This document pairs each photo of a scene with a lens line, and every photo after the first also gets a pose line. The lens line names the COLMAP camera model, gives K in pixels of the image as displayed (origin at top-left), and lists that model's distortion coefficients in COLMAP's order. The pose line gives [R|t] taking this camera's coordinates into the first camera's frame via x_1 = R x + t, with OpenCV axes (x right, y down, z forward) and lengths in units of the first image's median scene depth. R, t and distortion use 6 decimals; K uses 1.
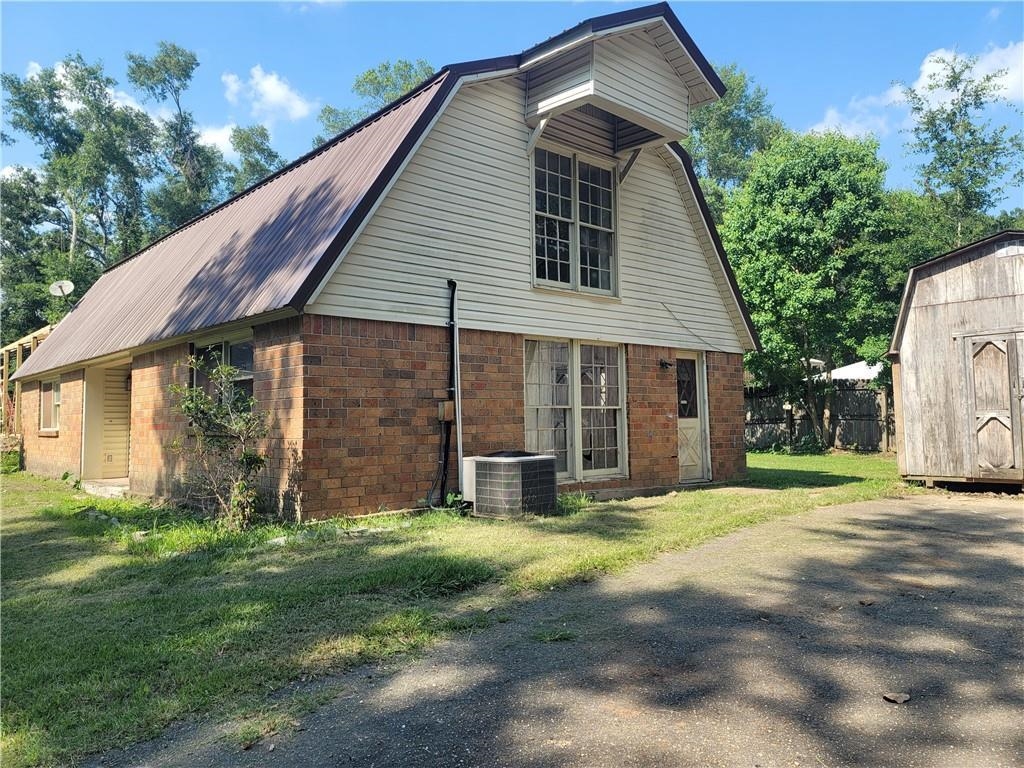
lens RADIAL K [[760.1, 0, 505.1], [0, 760.1, 371.2], [0, 0, 1]] dist [0.133389, -0.112738]
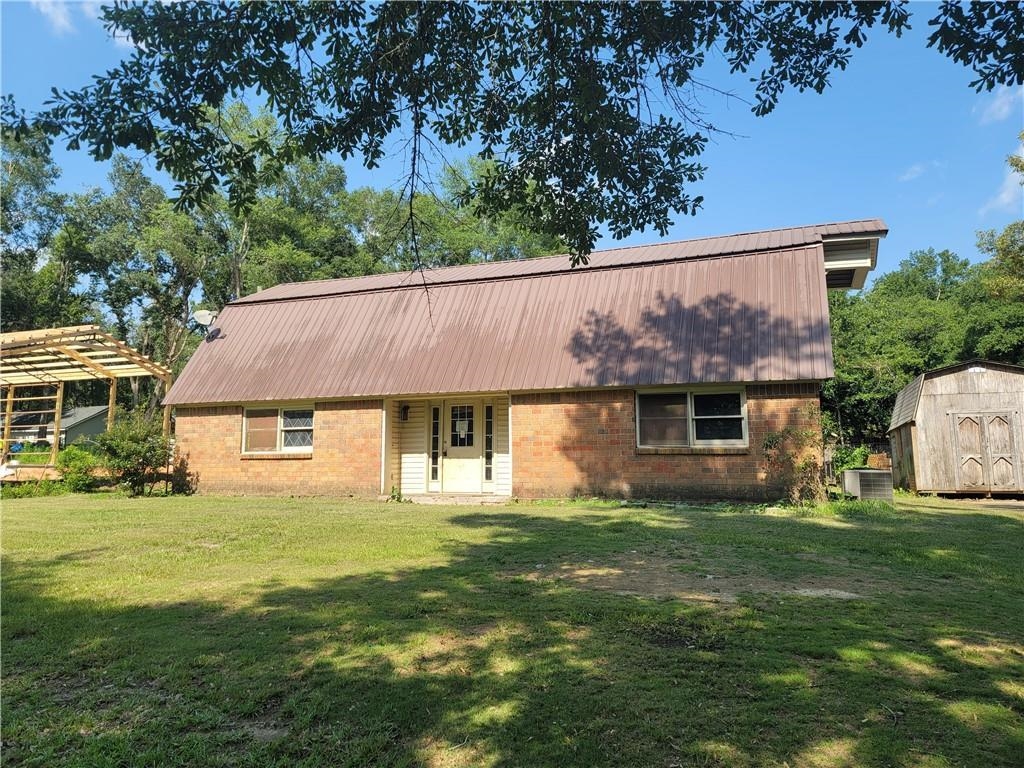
lens RADIAL K [[760.1, 0, 505.1], [0, 760.1, 371.2], [0, 0, 1]] dist [0.133389, -0.112738]
pose [[0.894090, 0.071163, 0.442199, -0.733764], [-0.039252, 0.995948, -0.080913, 0.029542], [-0.446165, 0.054987, 0.893260, -0.112344]]
